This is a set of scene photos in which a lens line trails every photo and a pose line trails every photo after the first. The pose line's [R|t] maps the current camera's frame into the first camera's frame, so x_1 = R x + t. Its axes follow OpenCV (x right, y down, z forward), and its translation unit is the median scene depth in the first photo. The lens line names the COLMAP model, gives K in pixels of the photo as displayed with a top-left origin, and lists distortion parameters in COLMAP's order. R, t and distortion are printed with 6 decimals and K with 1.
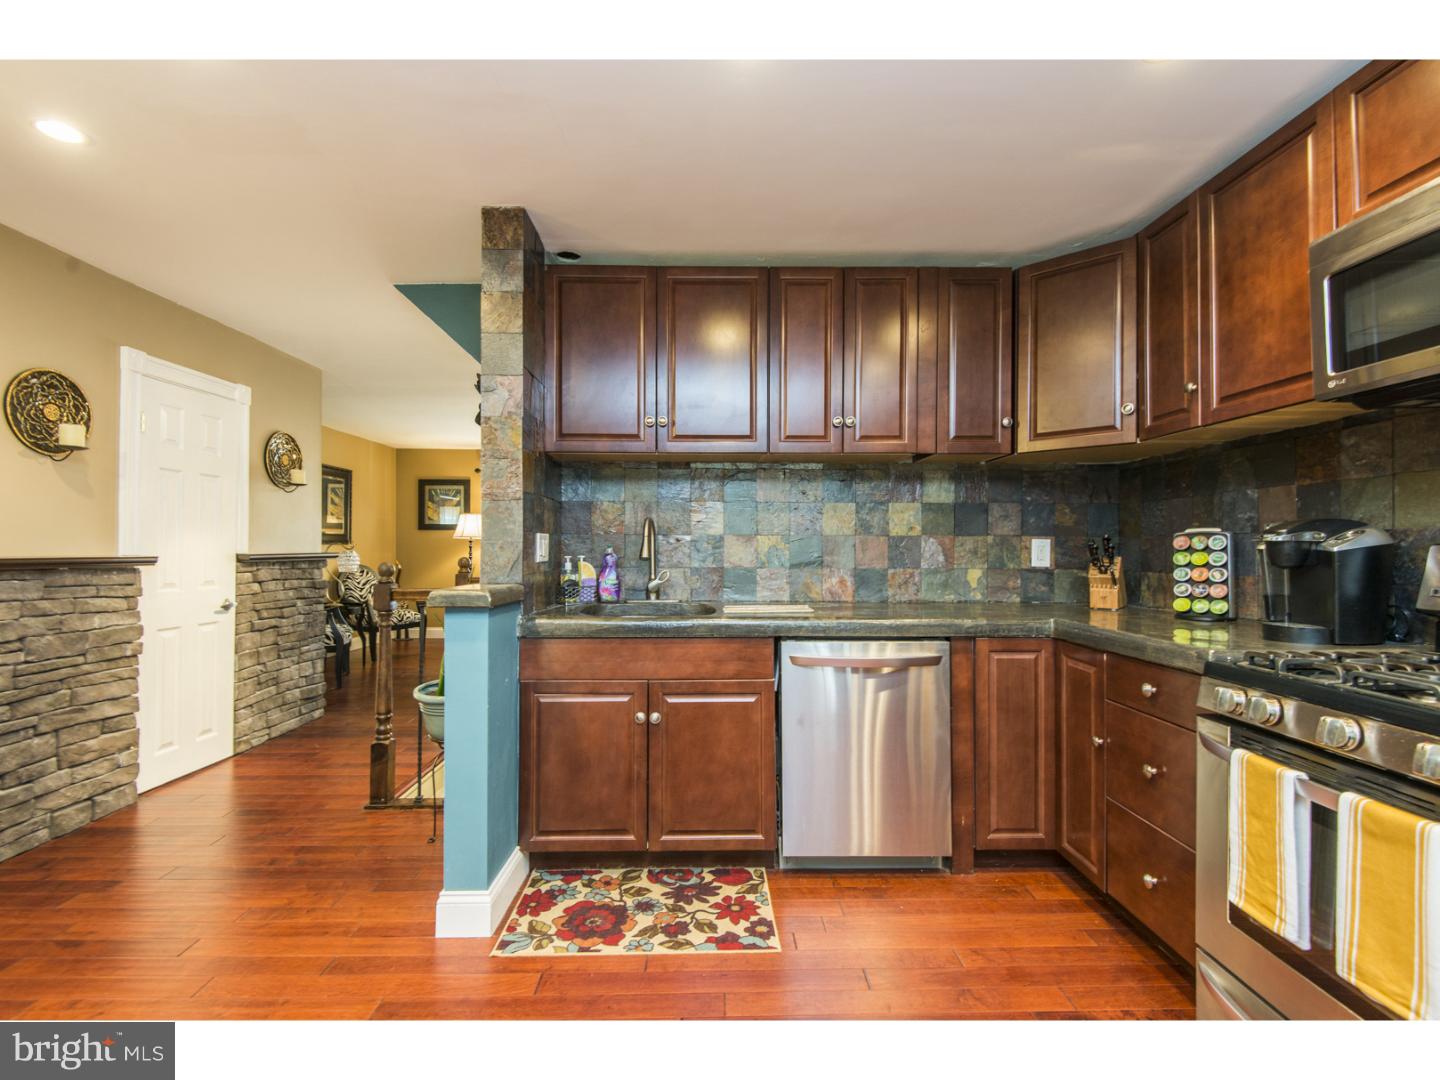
lens RADIAL K [[664.1, 0, 722.3], [0, 664.1, 537.8], [0, 0, 1]] dist [0.033759, -0.020132]
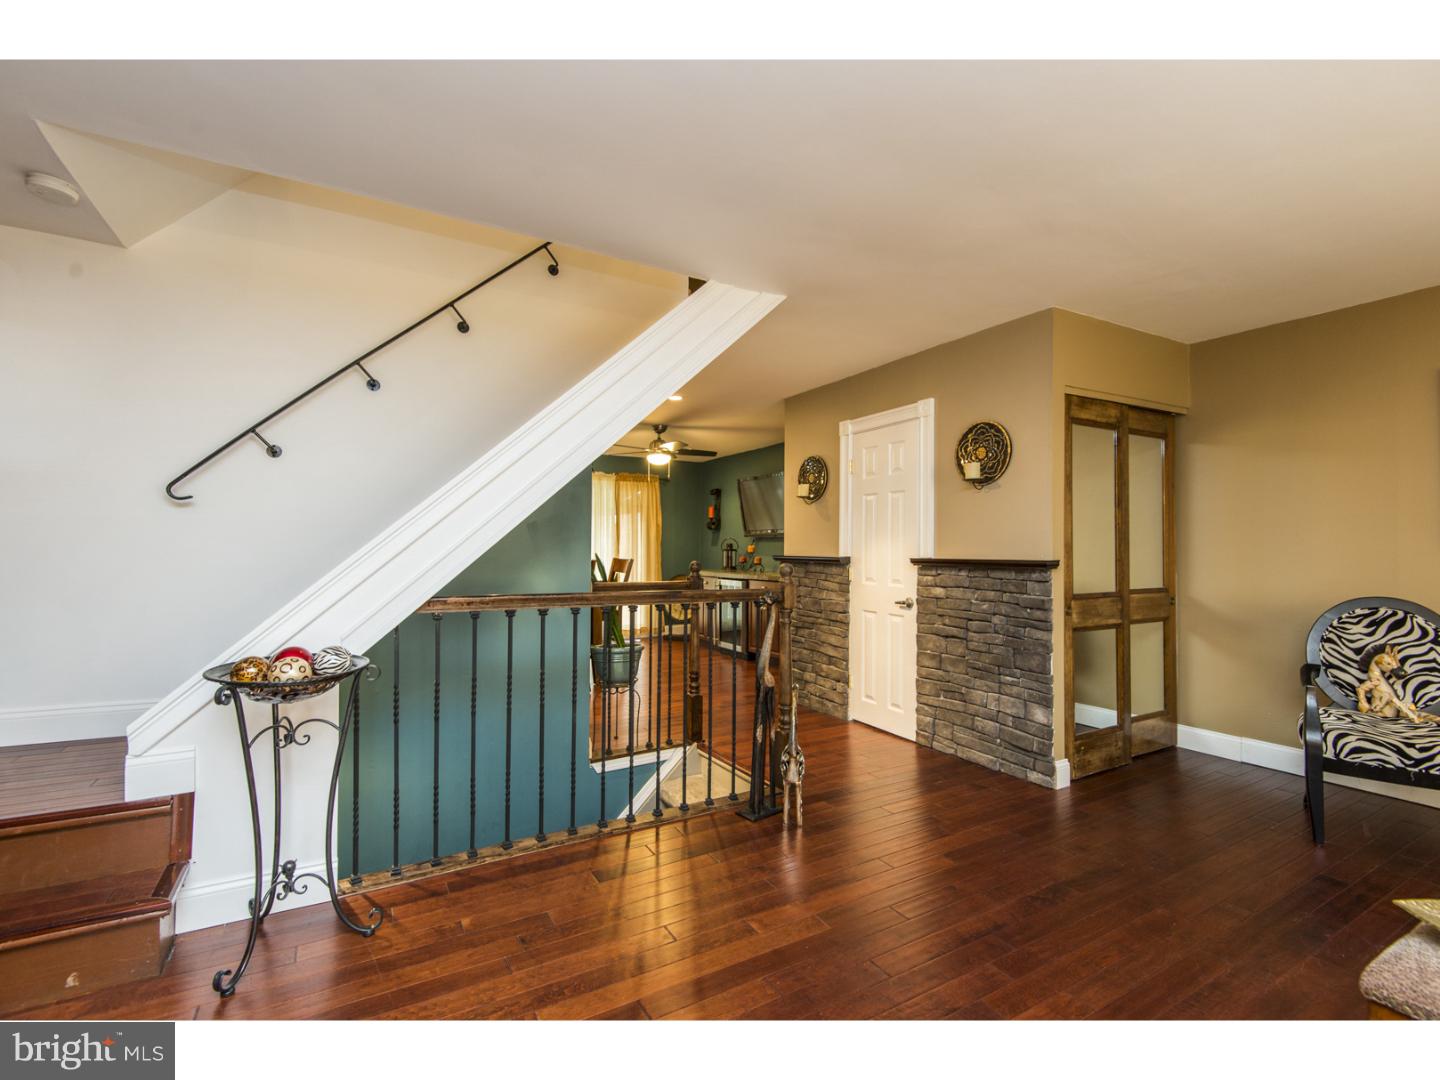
lens RADIAL K [[664.1, 0, 712.5], [0, 664.1, 542.1], [0, 0, 1]] dist [0.033759, -0.020132]
pose [[-0.879144, -0.012940, -0.476381, 0.084708], [-0.002288, 0.999734, -0.022935, 0.024430], [0.476551, -0.019073, -0.878940, 1.806380]]
